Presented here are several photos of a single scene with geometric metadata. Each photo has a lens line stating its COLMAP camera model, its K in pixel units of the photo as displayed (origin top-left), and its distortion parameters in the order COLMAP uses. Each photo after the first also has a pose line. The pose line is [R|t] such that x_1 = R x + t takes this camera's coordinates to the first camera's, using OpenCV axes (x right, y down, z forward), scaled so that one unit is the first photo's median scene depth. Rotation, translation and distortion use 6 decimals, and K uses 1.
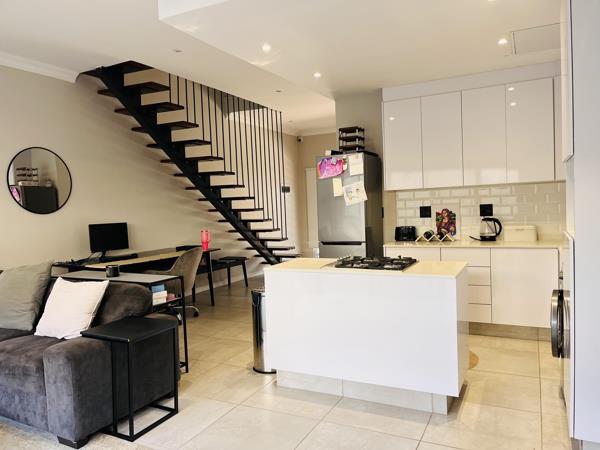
lens RADIAL K [[453.2, 0, 307.2], [0, 453.2, 227.0], [0, 0, 1]] dist [0.060348, -0.075903]
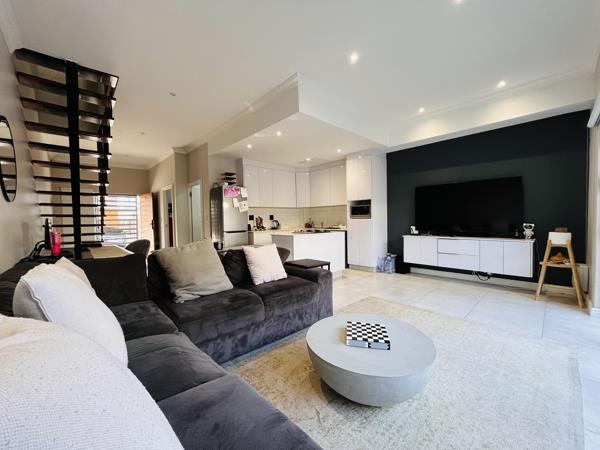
lens RADIAL K [[240.0, 0, 299.0], [0, 240.0, 224.6], [0, 0, 1]] dist [-0.006473, 0.001089]
pose [[0.362975, 0.008270, 0.931762, -0.798734], [0.056485, 0.997926, -0.030861, 0.052770], [-0.930085, 0.063832, 0.361755, 0.388990]]
